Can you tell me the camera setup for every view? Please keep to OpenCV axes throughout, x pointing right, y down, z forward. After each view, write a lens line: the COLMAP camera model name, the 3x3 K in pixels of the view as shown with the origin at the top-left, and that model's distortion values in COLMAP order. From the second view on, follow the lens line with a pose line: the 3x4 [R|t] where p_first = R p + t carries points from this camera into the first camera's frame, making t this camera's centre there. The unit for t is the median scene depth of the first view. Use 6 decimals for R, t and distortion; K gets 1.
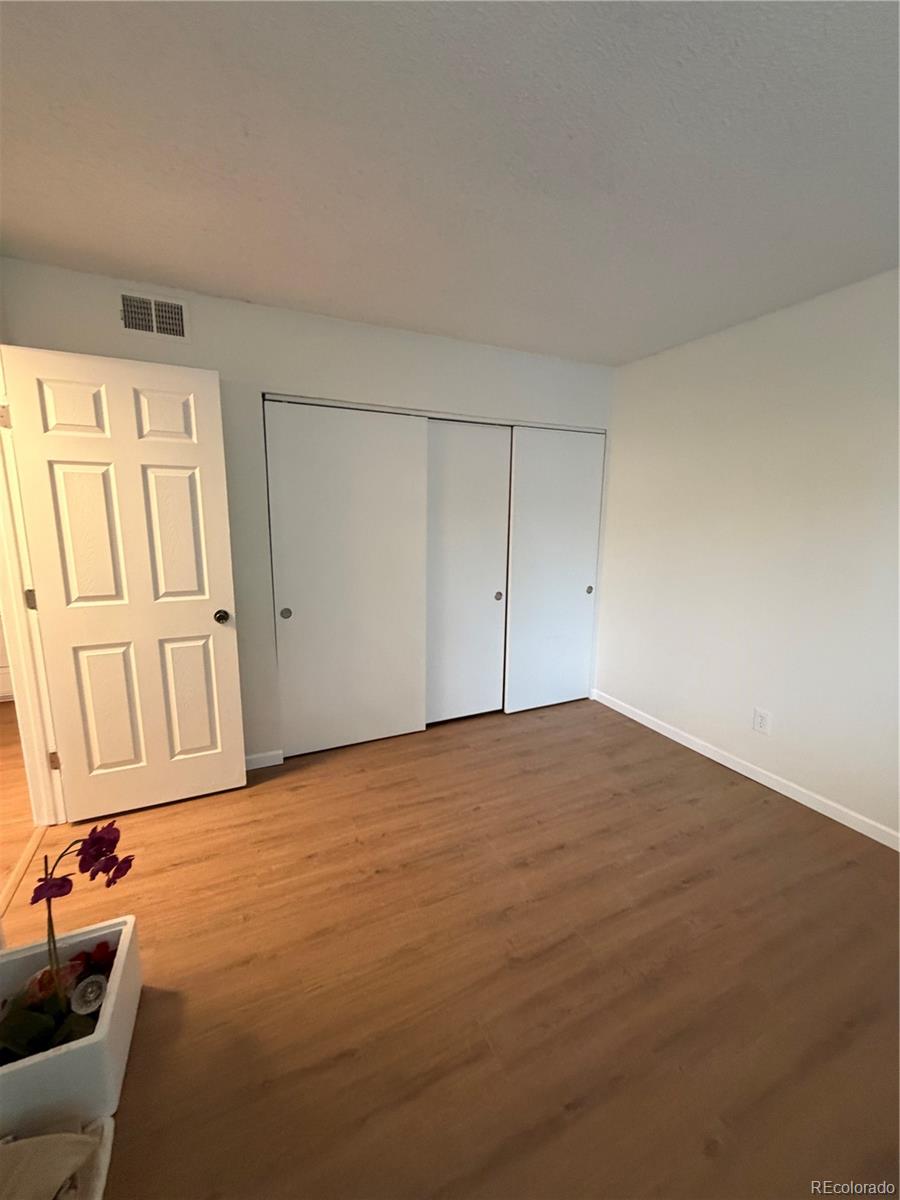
lens RADIAL K [[477.2, 0, 448.1], [0, 477.2, 596.4], [0, 0, 1]] dist [-0.000142, 0.000044]
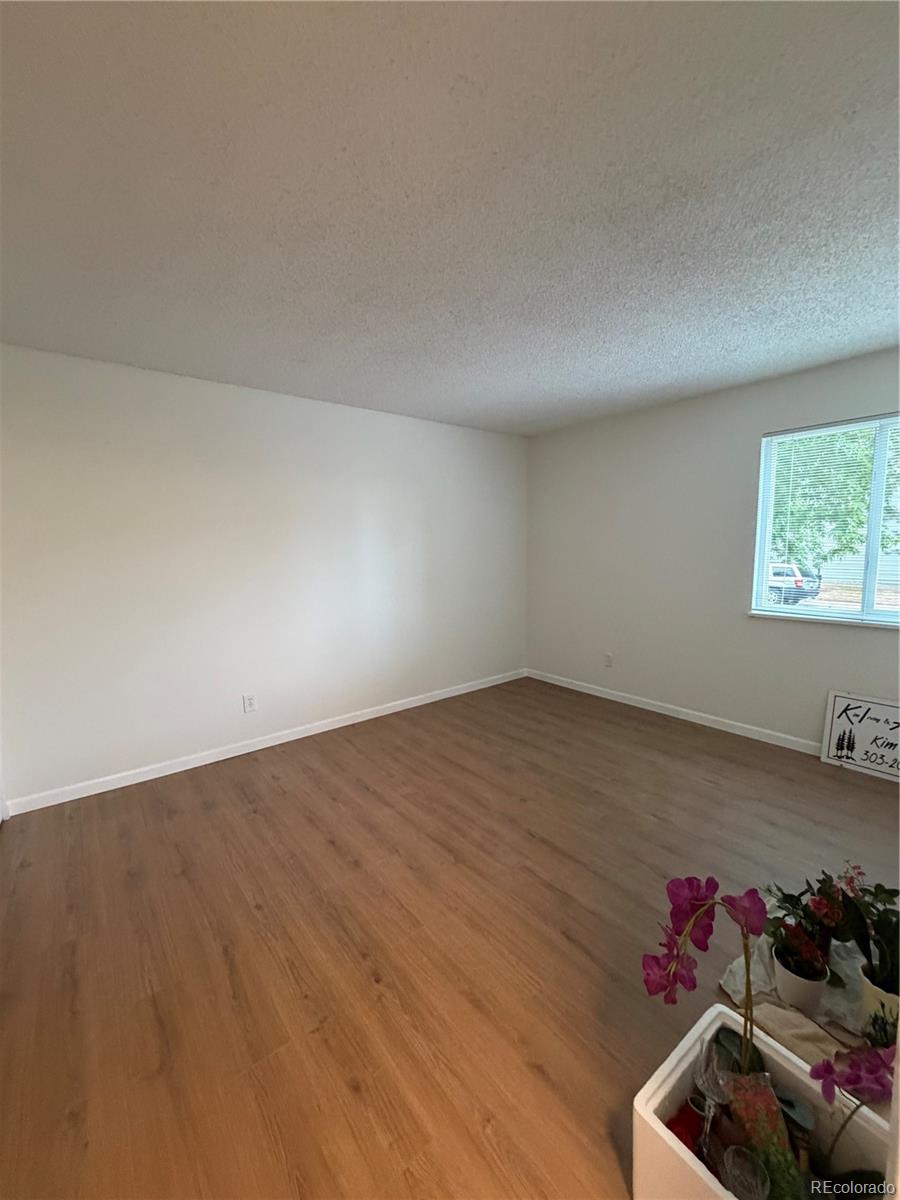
lens RADIAL K [[477.2, 0, 448.1], [0, 477.2, 596.4], [0, 0, 1]] dist [-0.000142, 0.000044]
pose [[-0.225326, -0.104374, 0.968677, -0.854698], [0.181743, 0.972291, 0.147039, -0.134706], [-0.957182, 0.209182, -0.200113, 0.893316]]
